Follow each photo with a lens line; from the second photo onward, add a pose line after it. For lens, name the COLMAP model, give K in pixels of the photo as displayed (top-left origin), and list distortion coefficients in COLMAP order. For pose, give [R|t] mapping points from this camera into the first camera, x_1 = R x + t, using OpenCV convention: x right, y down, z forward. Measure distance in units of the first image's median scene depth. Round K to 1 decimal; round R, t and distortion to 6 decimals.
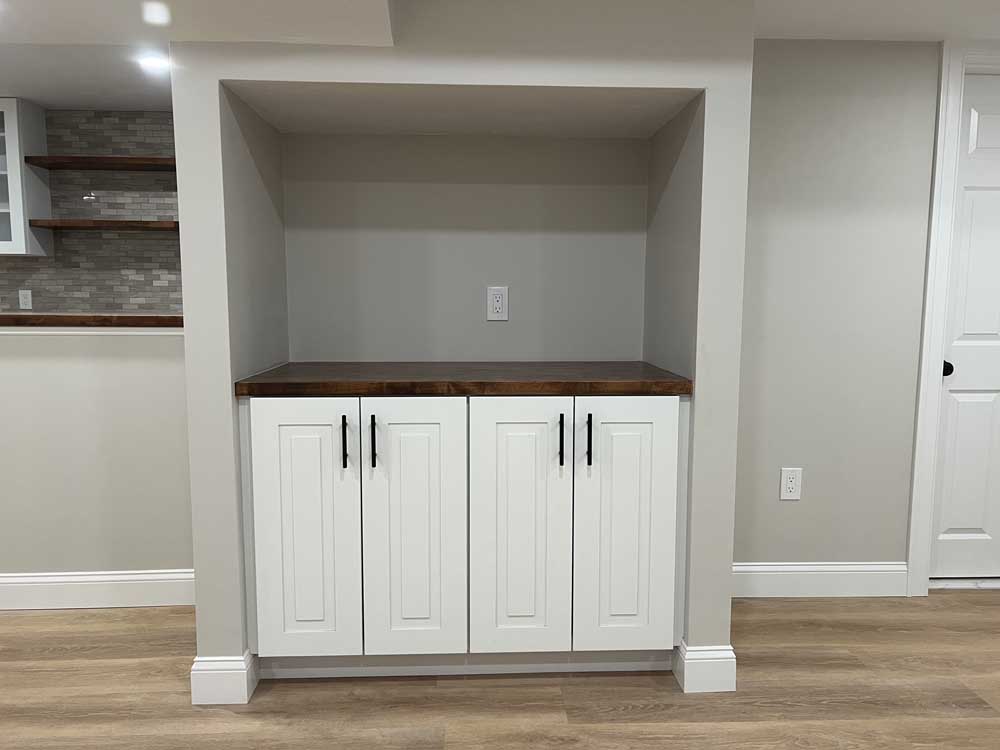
lens RADIAL K [[767.1, 0, 495.9], [0, 767.1, 375.1], [0, 0, 1]] dist [0.031184, -0.004529]
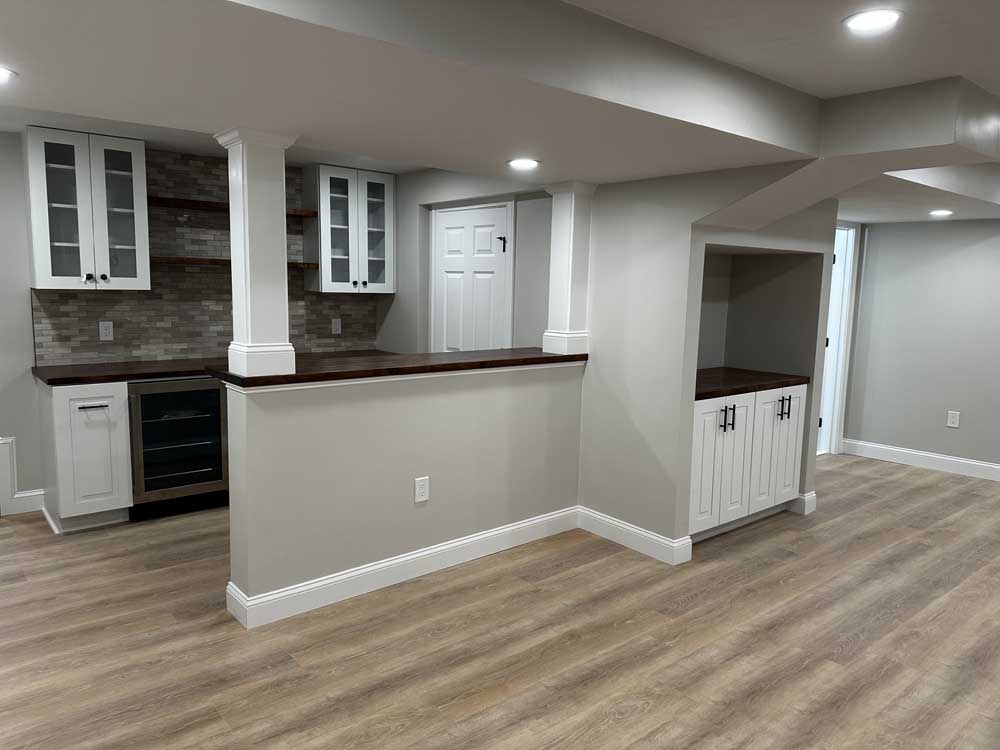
lens RADIAL K [[704.6, 0, 502.4], [0, 704.6, 370.3], [0, 0, 1]] dist [0.043885, -0.039549]
pose [[0.795404, -0.061522, 0.602949, -0.772394], [0.045923, 0.998093, 0.041260, -0.061774], [-0.604338, -0.005129, 0.796712, -0.051083]]
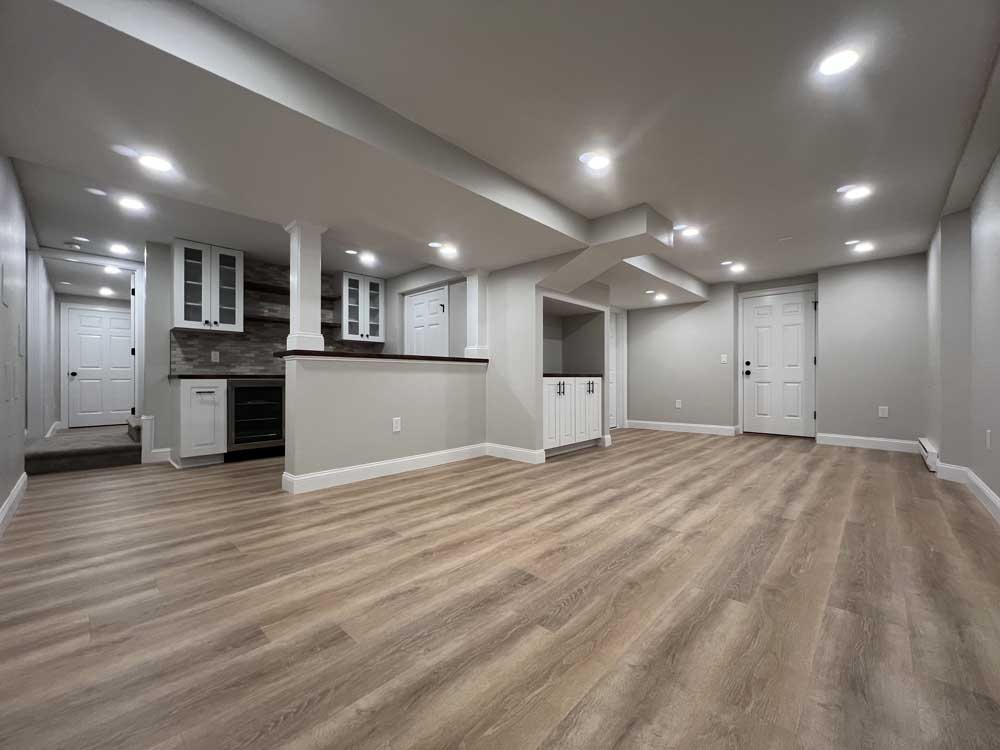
lens RADIAL K [[396.4, 0, 499.7], [0, 396.4, 372.6], [0, 0, 1]] dist [0.001037, 0.000526]
pose [[0.717829, -0.000728, 0.696219, -0.785294], [0.077544, 0.993861, -0.078912, 0.061219], [-0.691888, 0.110633, 0.713479, -0.094705]]
